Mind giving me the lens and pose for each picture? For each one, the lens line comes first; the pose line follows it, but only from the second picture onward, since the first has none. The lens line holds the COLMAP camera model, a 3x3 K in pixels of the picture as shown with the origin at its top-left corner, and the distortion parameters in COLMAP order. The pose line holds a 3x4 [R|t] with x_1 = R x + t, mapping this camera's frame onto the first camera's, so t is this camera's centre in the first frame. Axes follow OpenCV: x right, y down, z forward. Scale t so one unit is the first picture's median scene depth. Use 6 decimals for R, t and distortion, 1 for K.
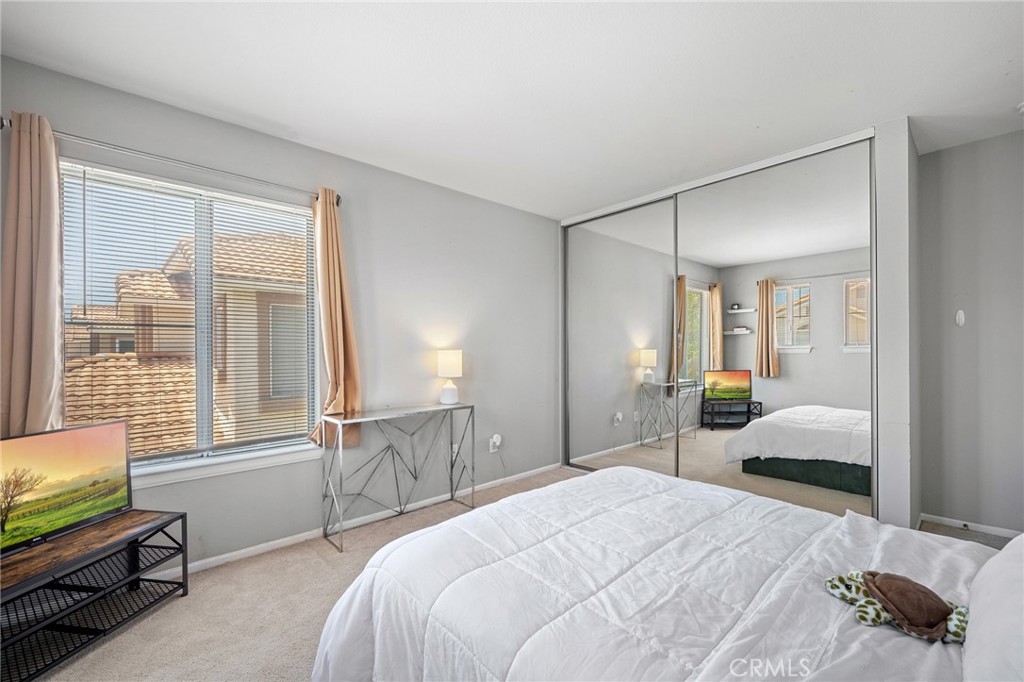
lens RADIAL K [[430.1, 0, 512.0], [0, 430.1, 341.0], [0, 0, 1]] dist [0.001569, 0.000220]
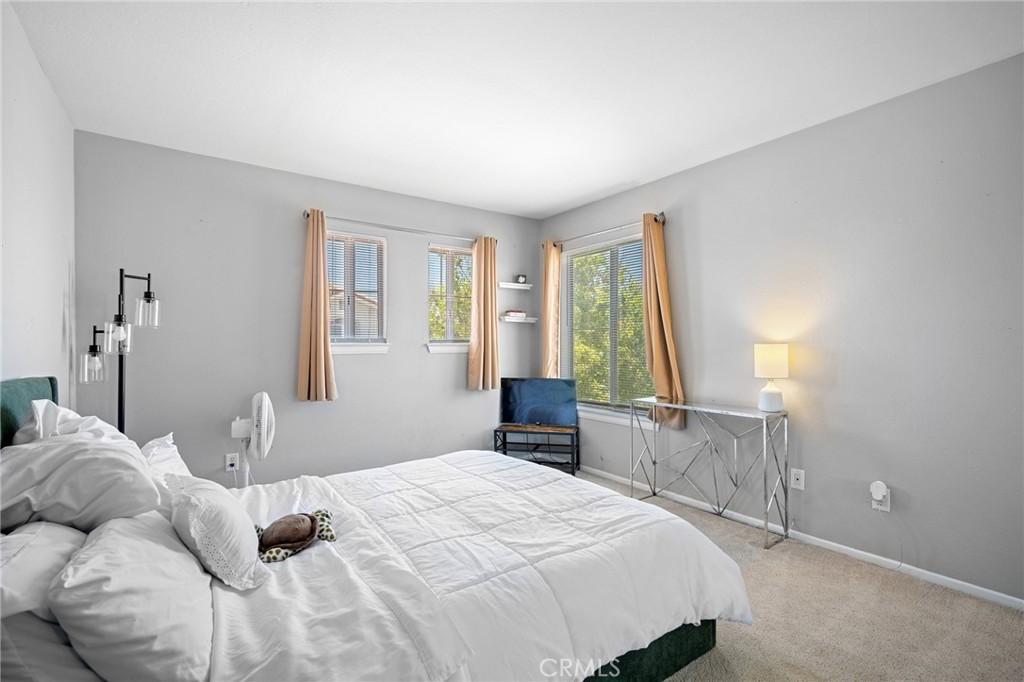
lens RADIAL K [[460.0, 0, 512.0], [0, 460.0, 341.0], [0, 0, 1]] dist [-0.002426, -0.000211]
pose [[-0.122543, -0.000185, -0.992463, 0.868481], [0.022805, 0.999735, -0.003002, 0.007916], [0.992201, -0.023001, -0.122506, 0.721663]]
